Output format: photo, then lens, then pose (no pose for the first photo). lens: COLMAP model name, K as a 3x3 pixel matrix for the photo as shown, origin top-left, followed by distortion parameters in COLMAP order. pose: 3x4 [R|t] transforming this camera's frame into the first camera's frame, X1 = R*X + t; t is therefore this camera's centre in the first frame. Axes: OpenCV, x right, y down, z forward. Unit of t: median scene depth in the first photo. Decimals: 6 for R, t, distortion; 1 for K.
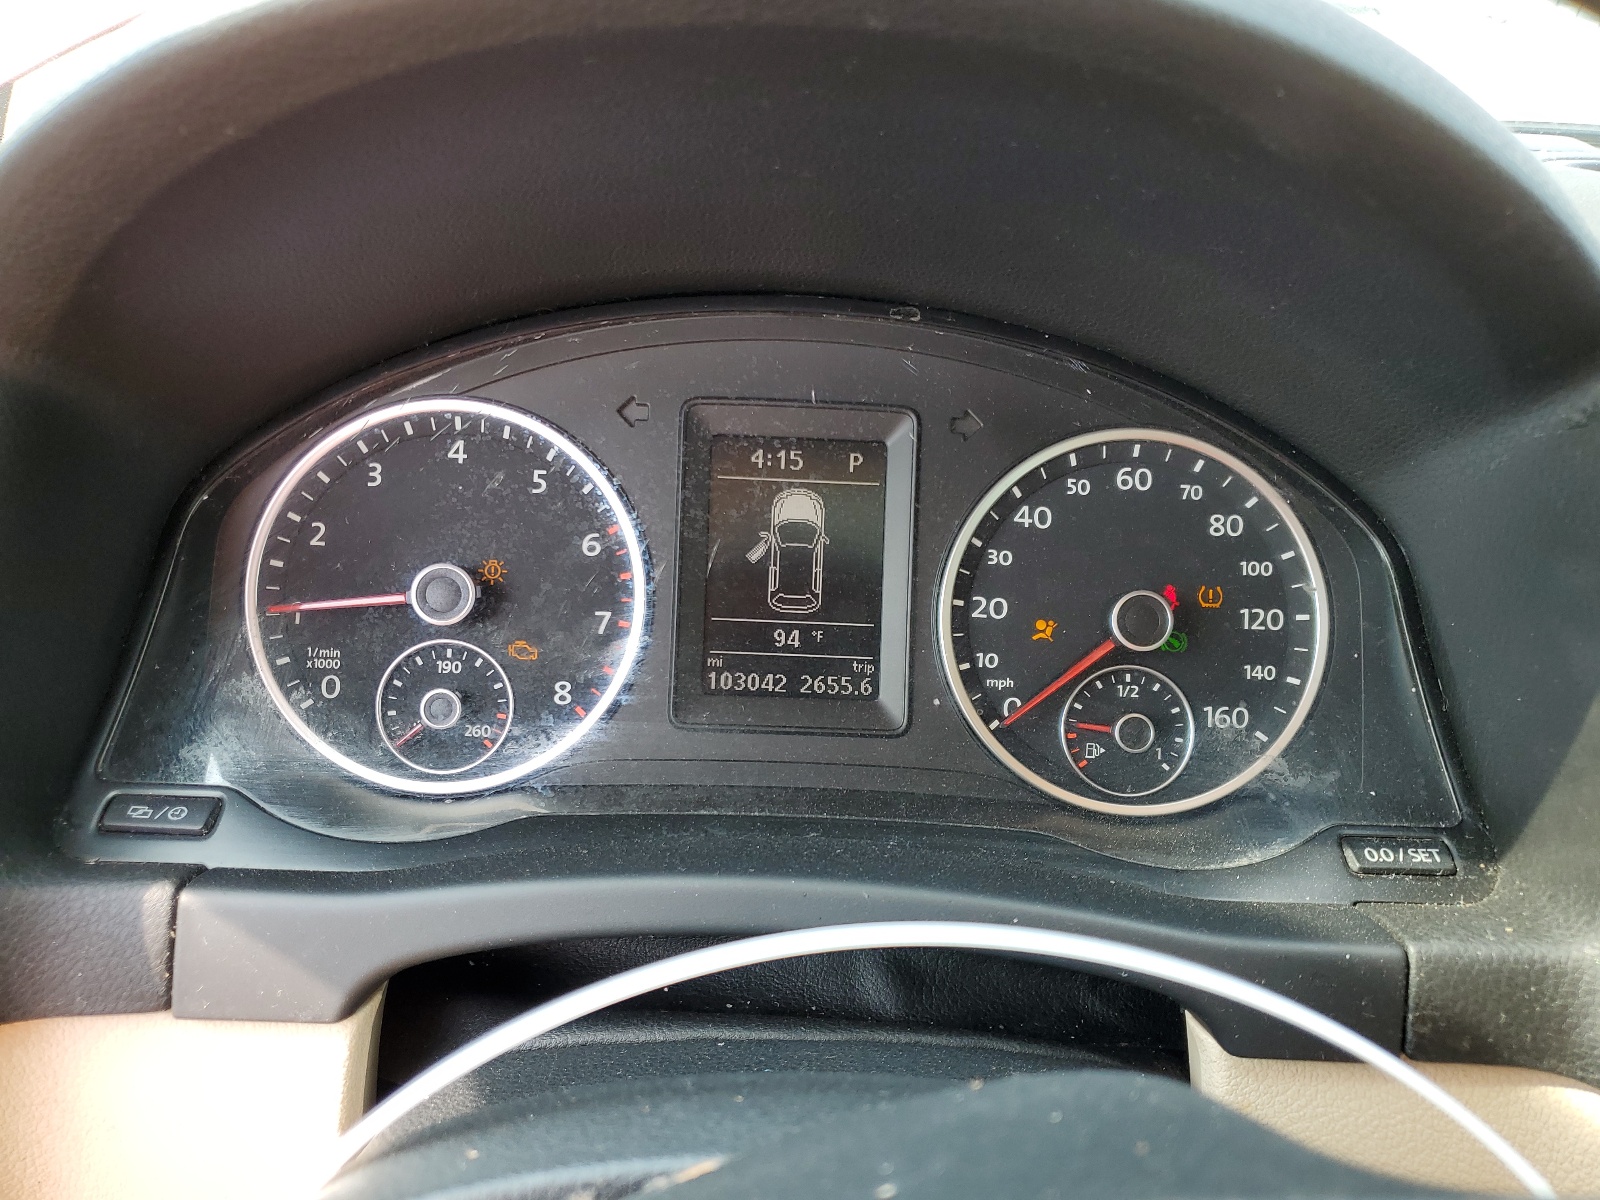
lens RADIAL K [[1223.2, 0, 803.2], [0, 1223.2, 601.4], [0, 0, 1]] dist [0.008198, -0.003891]
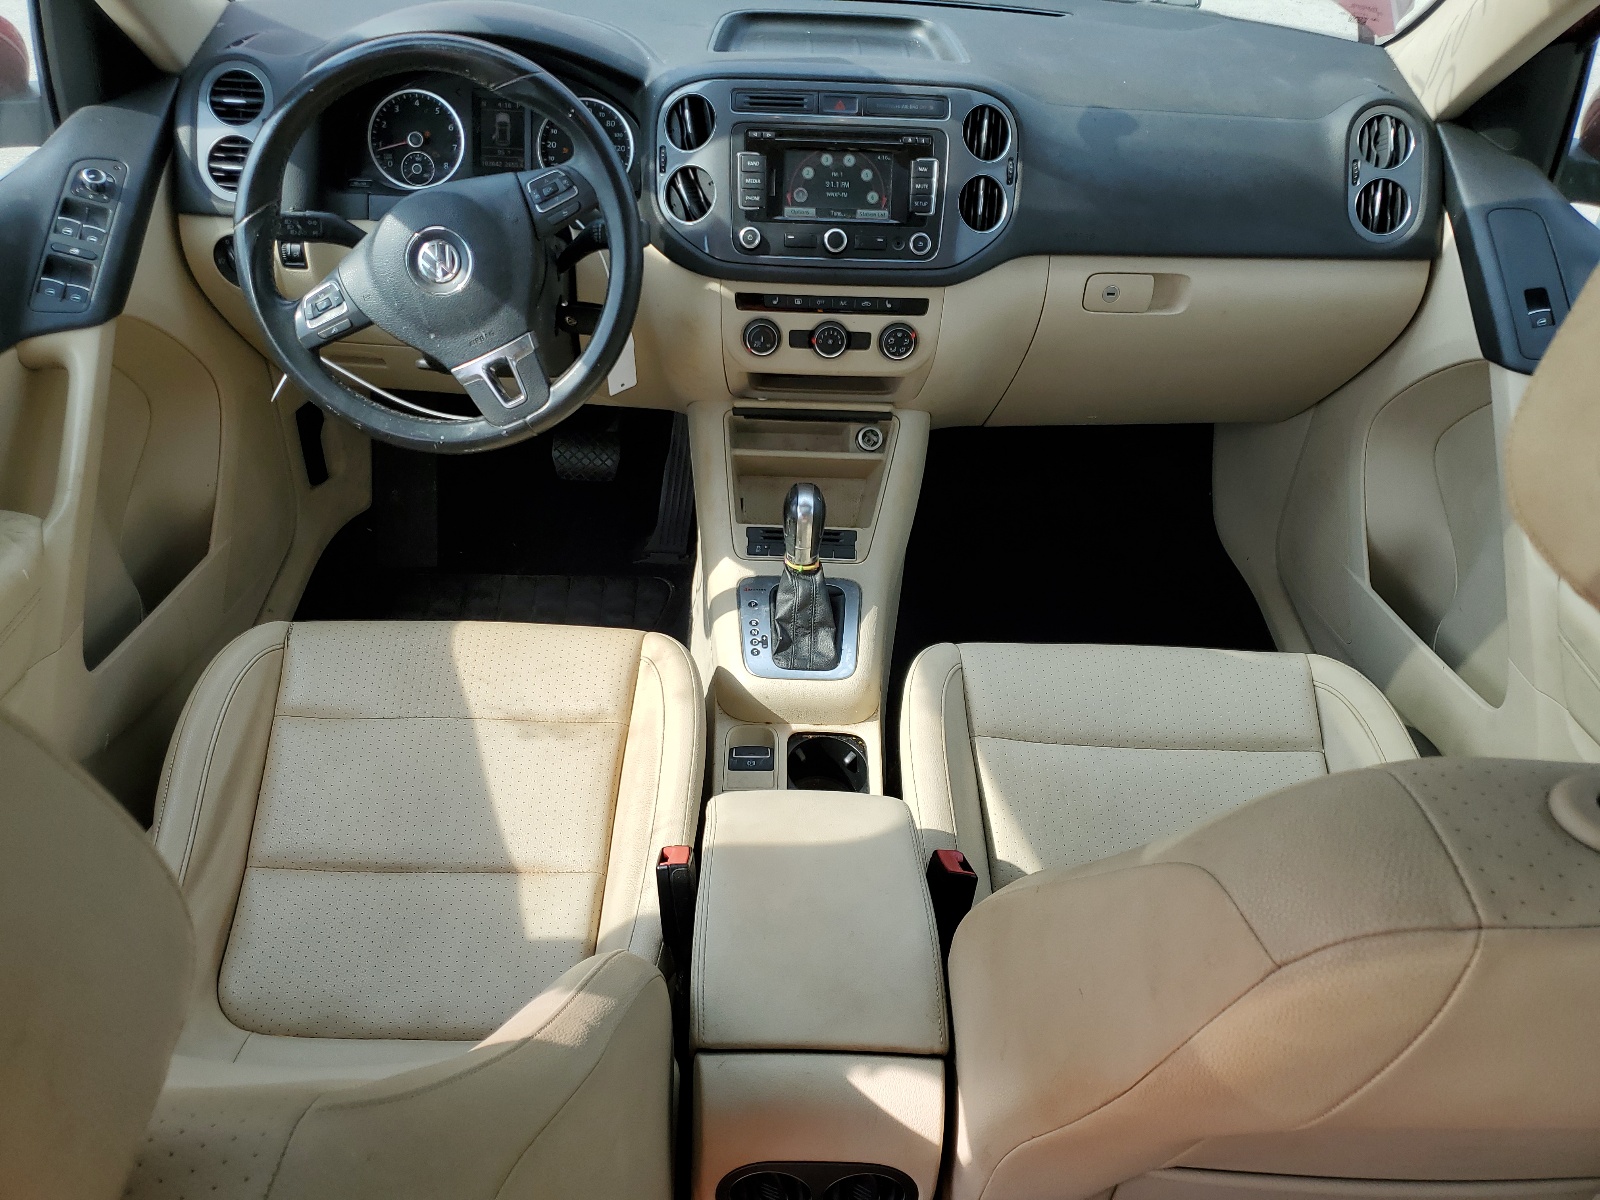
lens RADIAL K [[1223.2, 0, 795.3], [0, 1223.2, 599.7], [0, 0, 1]] dist [0.008198, -0.003891]
pose [[0.999966, 0.004513, -0.006923, 1.003612], [-0.002862, 0.975003, 0.222175, 0.574982], [0.007752, -0.222148, 0.974982, -3.302954]]
